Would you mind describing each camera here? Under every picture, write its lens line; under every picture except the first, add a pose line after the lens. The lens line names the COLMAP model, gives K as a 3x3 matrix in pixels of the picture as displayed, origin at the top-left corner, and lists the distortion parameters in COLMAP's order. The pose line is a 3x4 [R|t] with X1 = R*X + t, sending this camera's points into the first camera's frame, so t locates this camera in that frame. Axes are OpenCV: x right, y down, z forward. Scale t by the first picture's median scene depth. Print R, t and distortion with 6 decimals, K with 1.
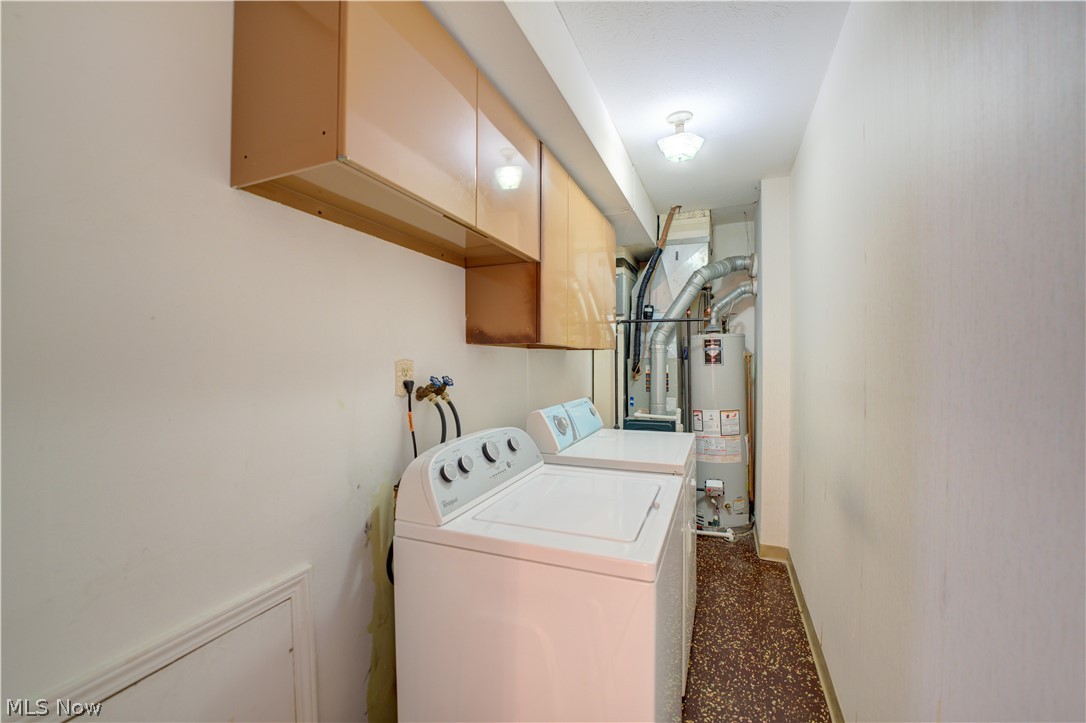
lens RADIAL K [[438.9, 0, 545.0], [0, 438.9, 361.3], [0, 0, 1]] dist [-0.022087, 0.001160]
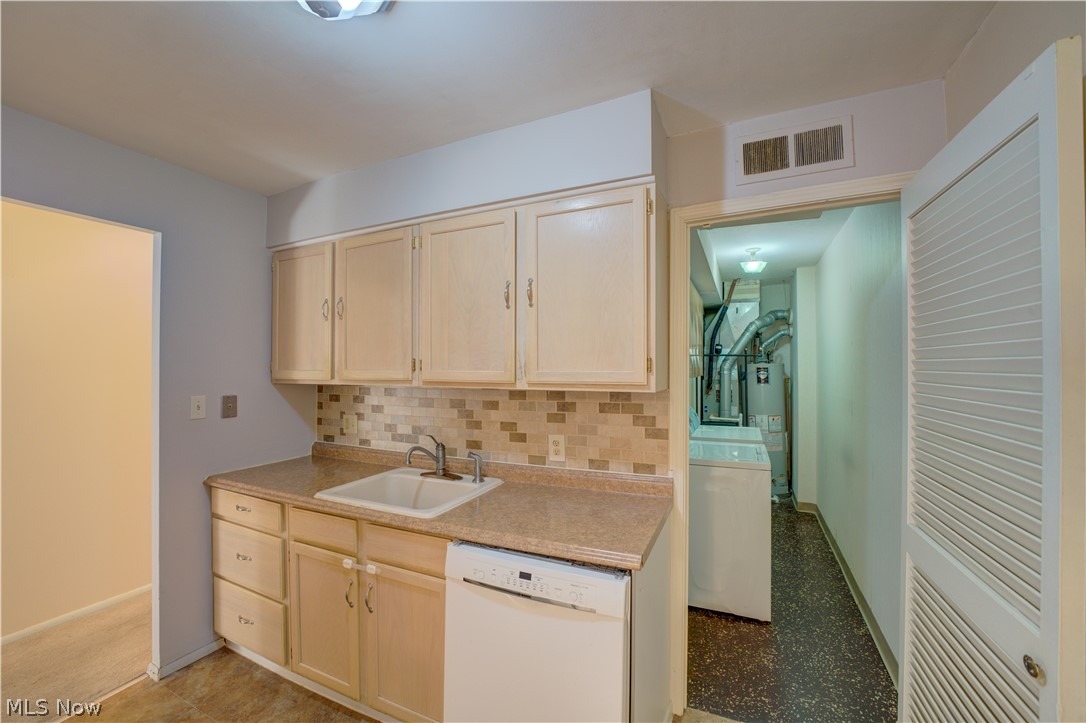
lens RADIAL K [[438.9, 0, 538.9], [0, 438.9, 359.6], [0, 0, 1]] dist [-0.022087, 0.001160]
pose [[0.998664, 0.001537, -0.051660, -0.296151], [-0.002634, 0.999772, -0.021175, -0.042720], [0.051615, 0.021283, 0.998440, -0.514713]]
